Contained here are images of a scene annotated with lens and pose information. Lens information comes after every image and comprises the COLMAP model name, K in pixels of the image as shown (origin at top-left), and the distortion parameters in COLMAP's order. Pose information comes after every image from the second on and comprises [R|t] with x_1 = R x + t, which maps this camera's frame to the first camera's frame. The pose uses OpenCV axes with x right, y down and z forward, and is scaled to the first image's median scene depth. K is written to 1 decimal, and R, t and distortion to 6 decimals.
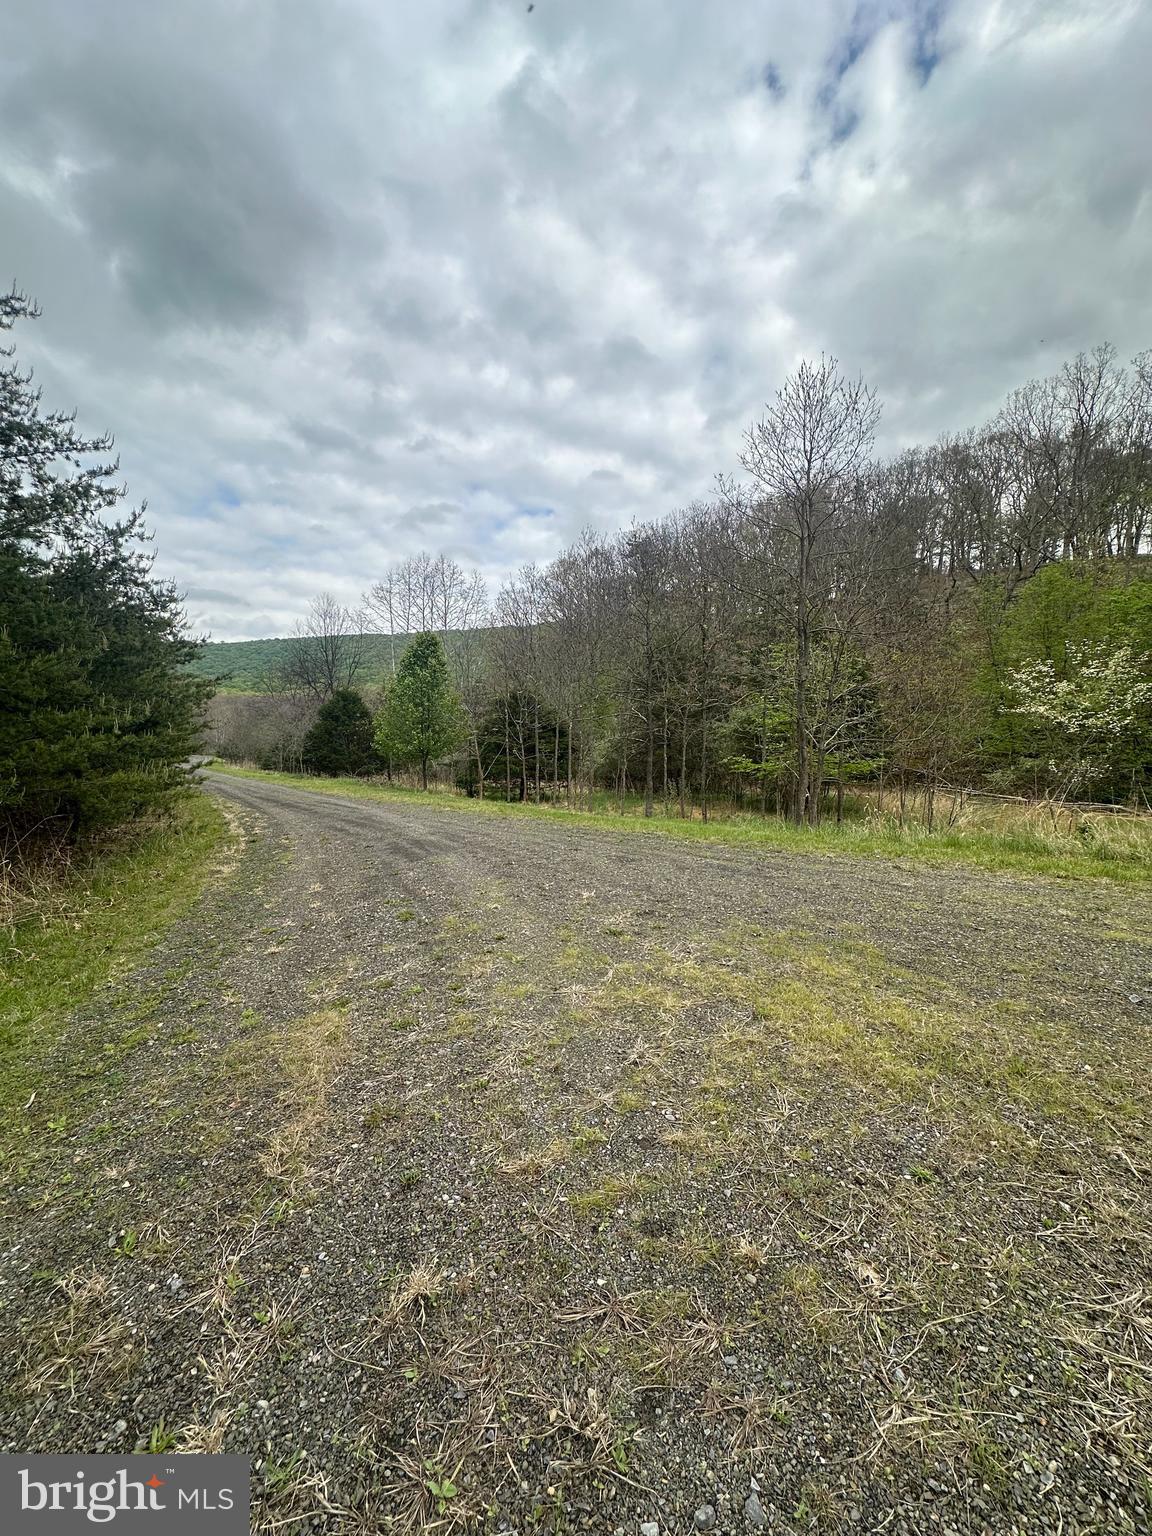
lens RADIAL K [[612.1, 0, 577.7], [0, 612.1, 765.6], [0, 0, 1]] dist [-0.003438, 0.000789]
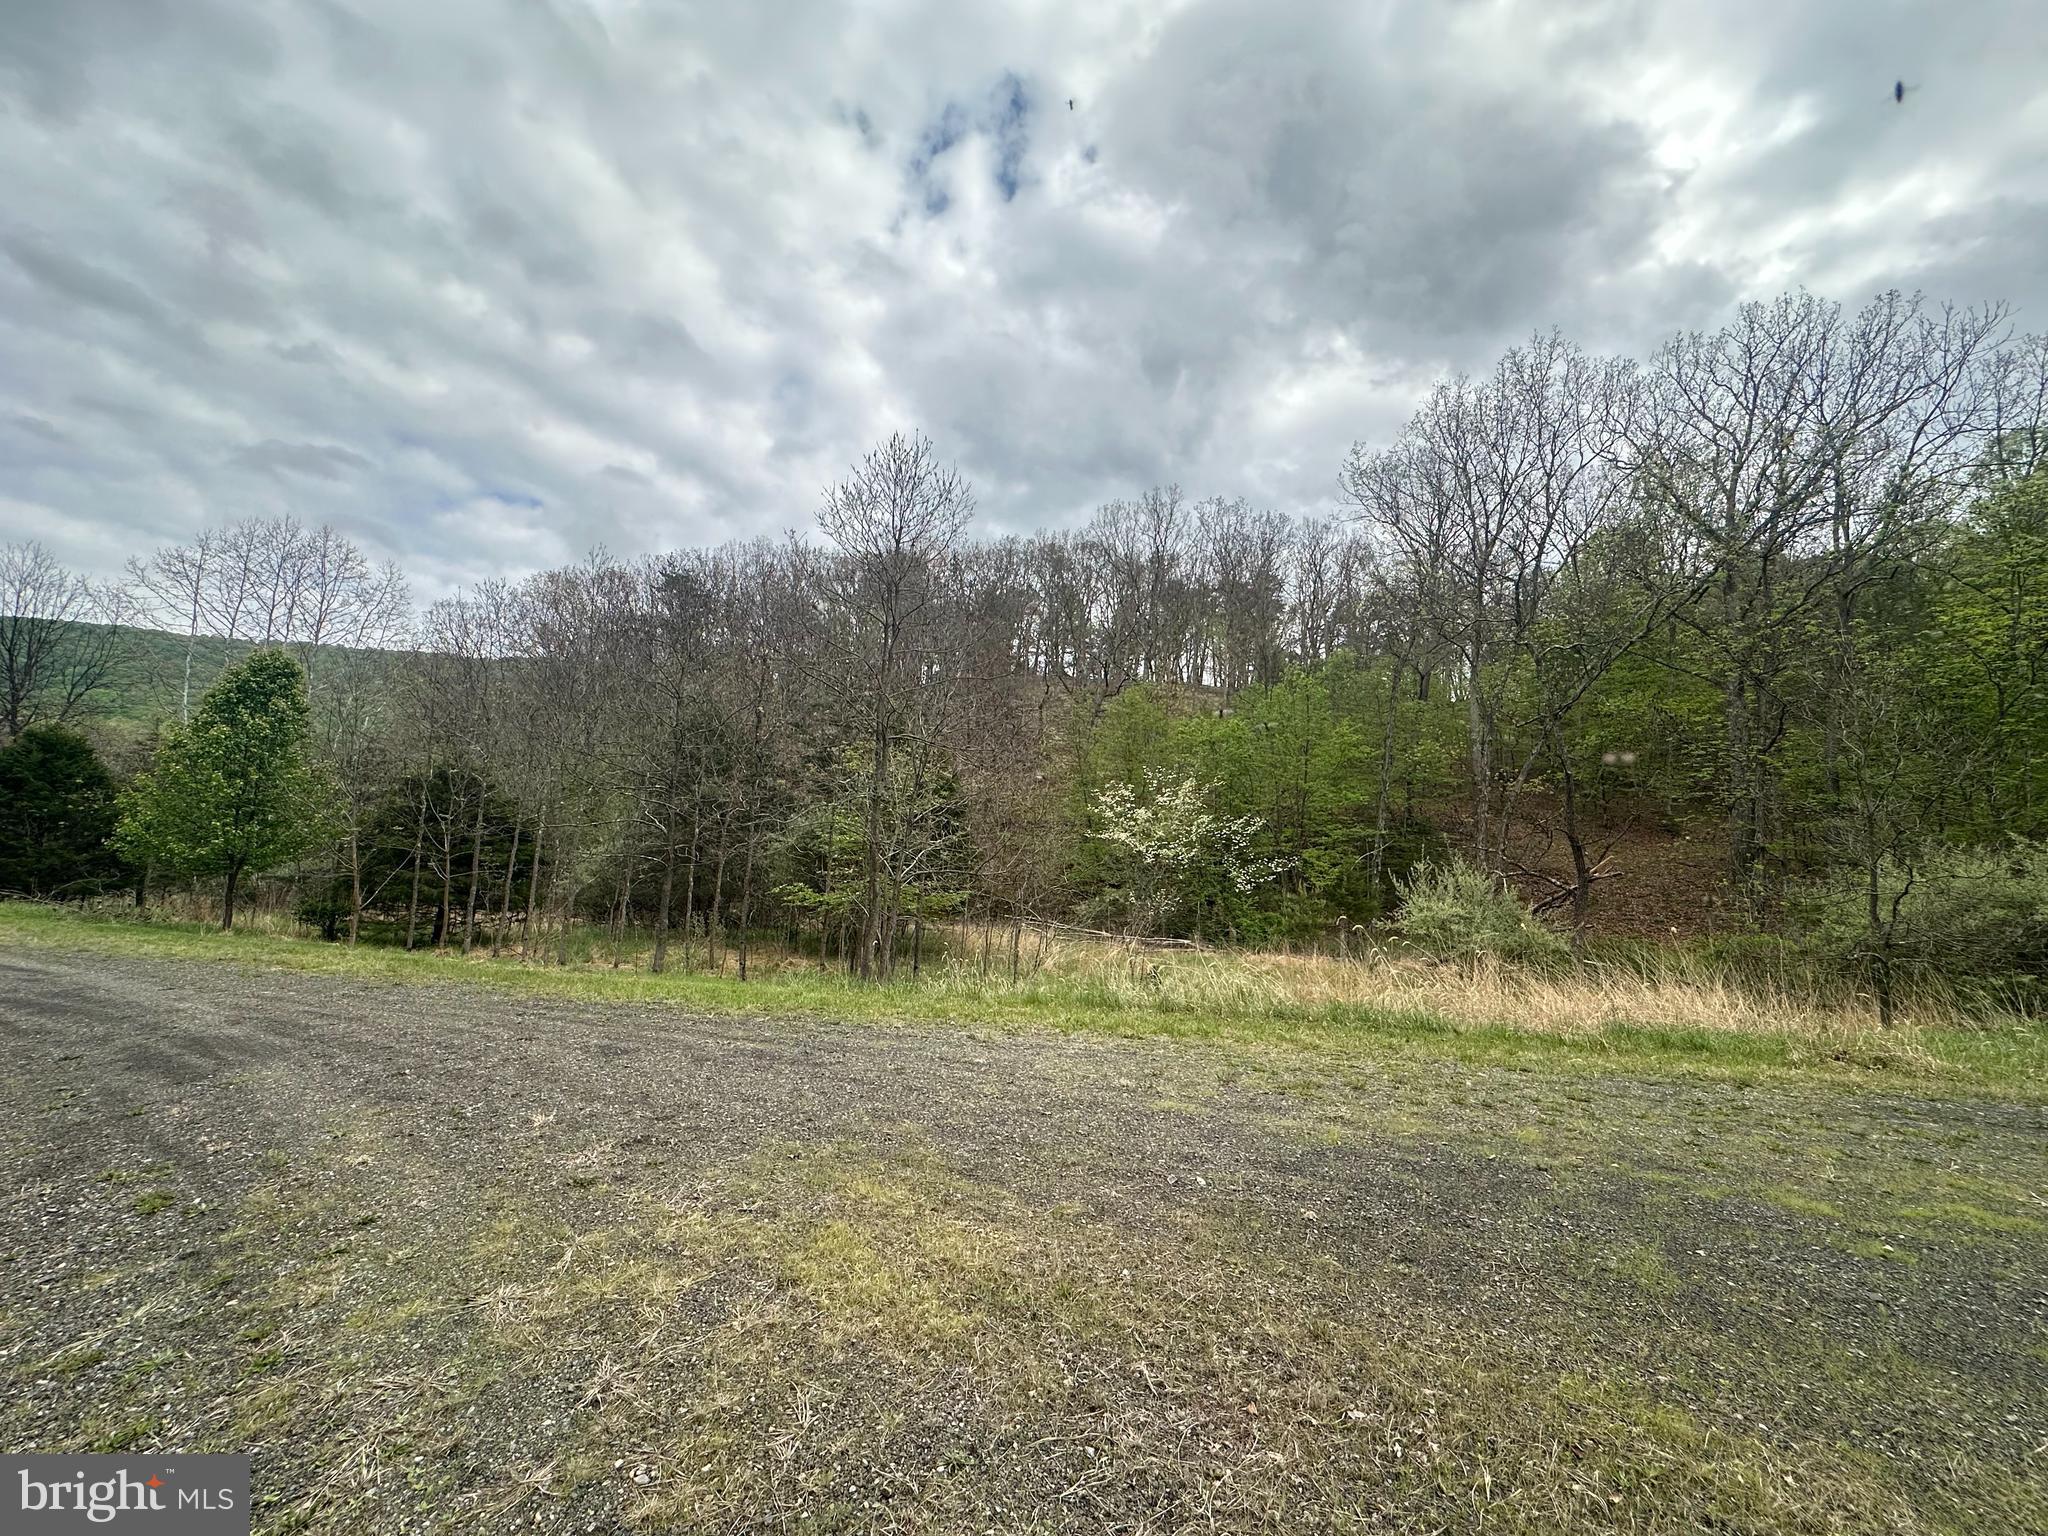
lens RADIAL K [[816.2, 0, 1022.1], [0, 816.2, 764.3], [0, 0, 1]] dist [-0.003438, 0.000789]
pose [[0.866293, 0.092254, 0.490944, -0.000532], [-0.019255, 0.988235, -0.151725, -0.010286], [-0.499166, 0.121986, 0.857877, -0.012051]]
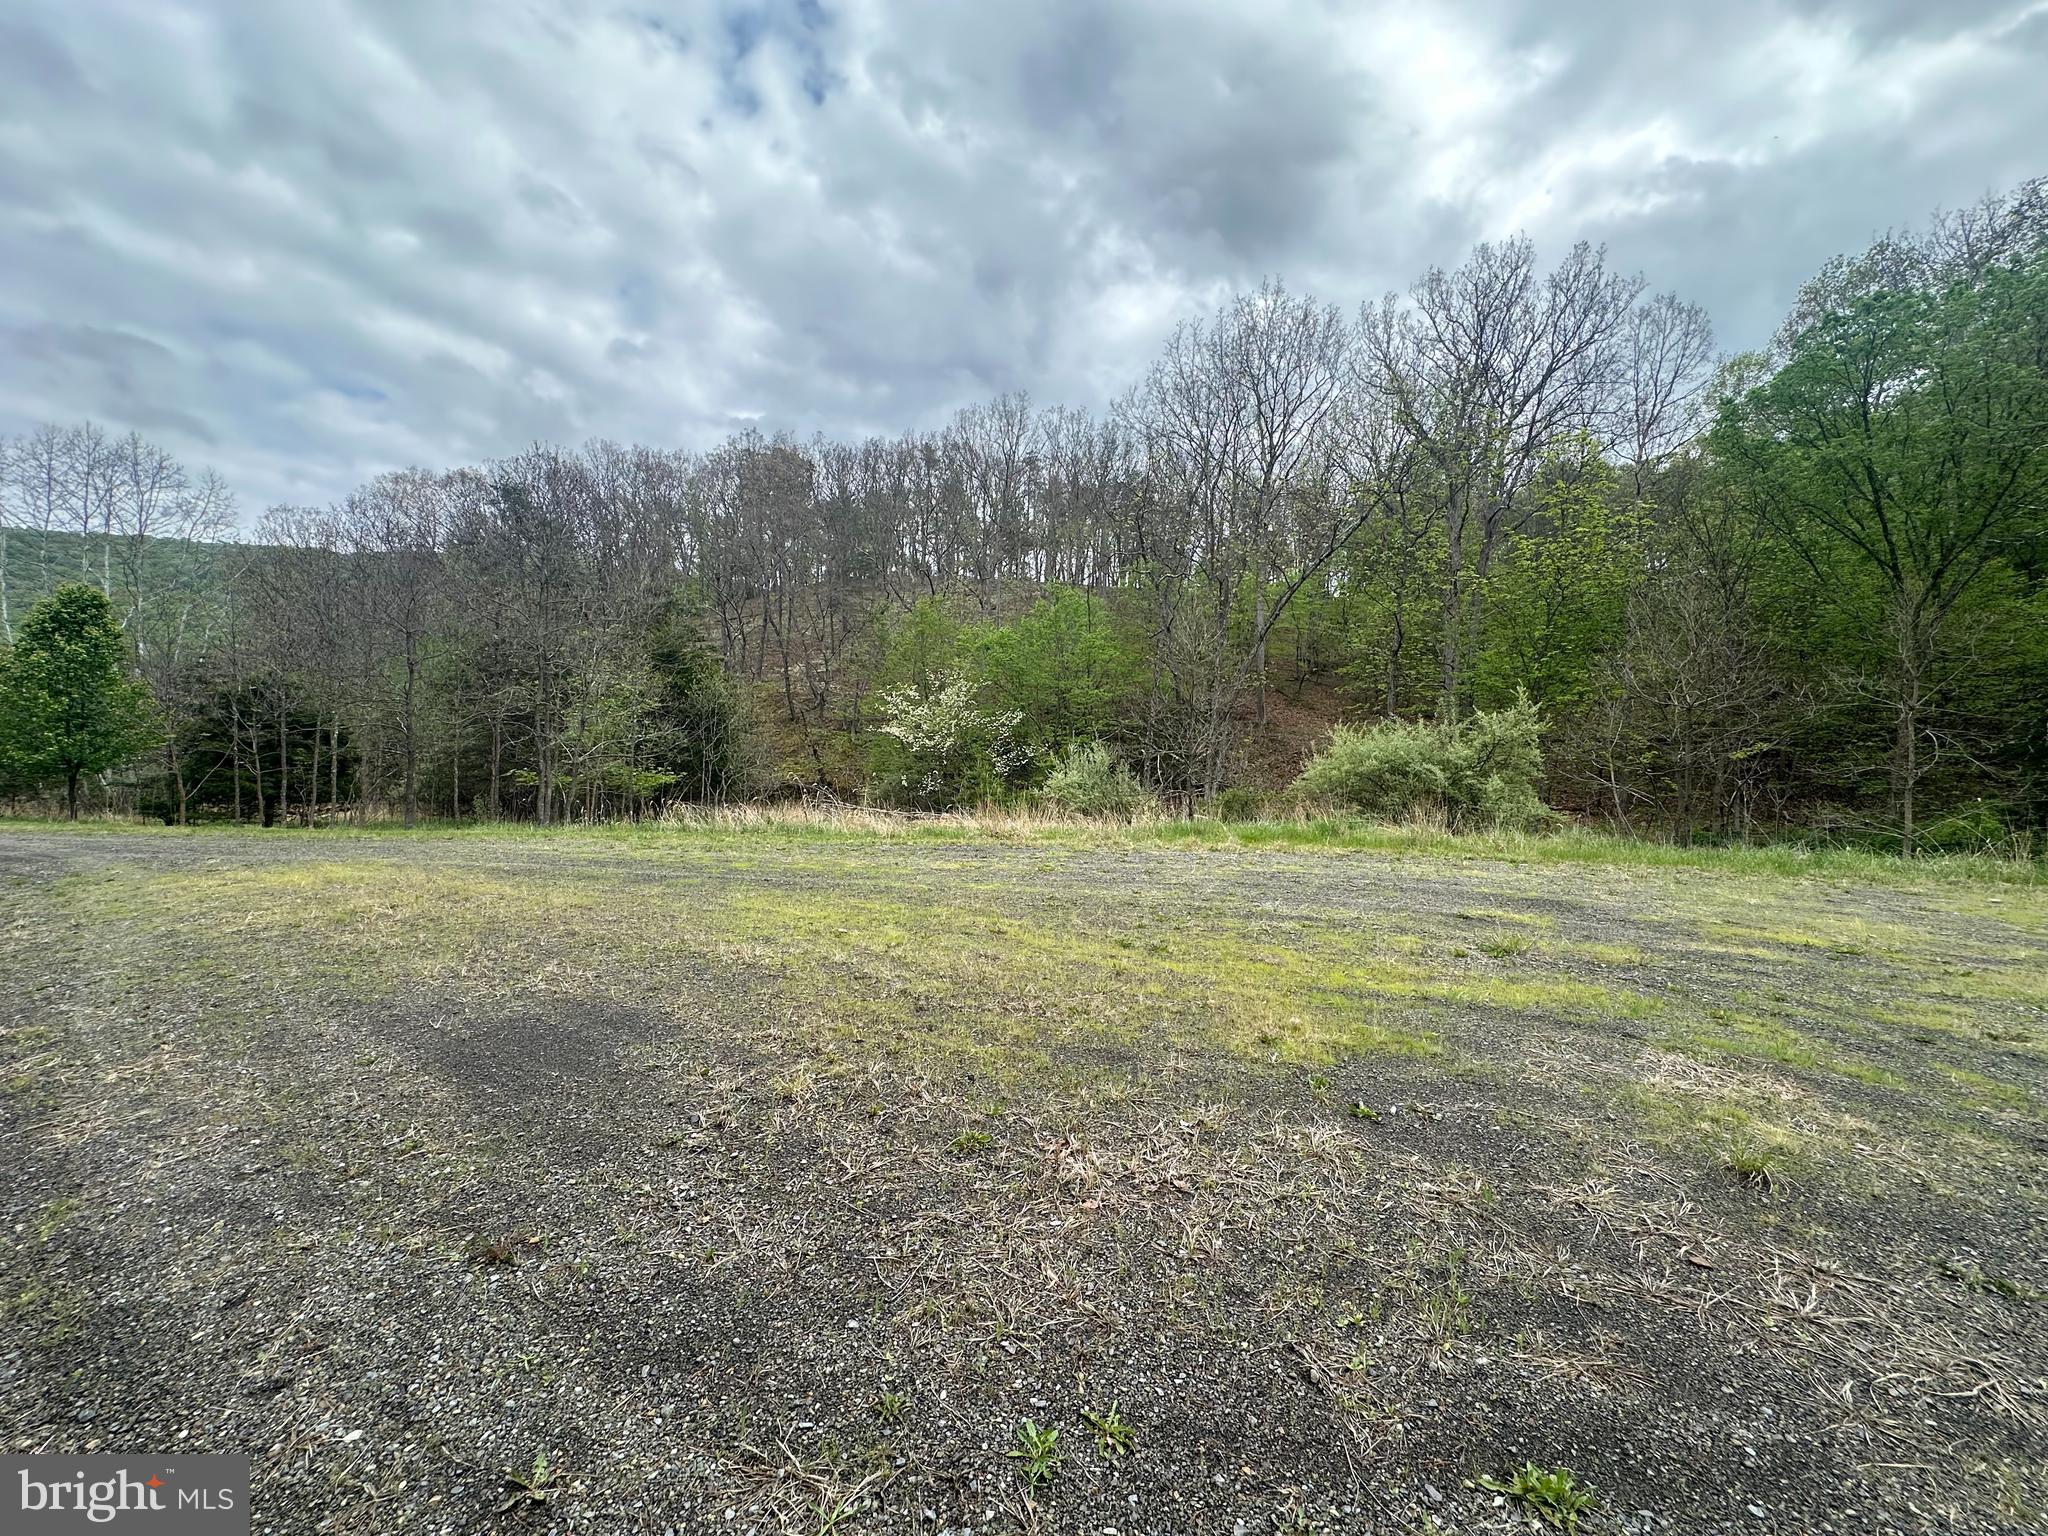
lens RADIAL K [[816.2, 0, 1022.1], [0, 816.2, 764.3], [0, 0, 1]] dist [-0.003438, 0.000789]
pose [[0.821119, 0.009230, 0.570683, 0.114514], [0.007141, 0.999625, -0.026443, 0.011753], [-0.570713, 0.025788, 0.820745, -0.391451]]
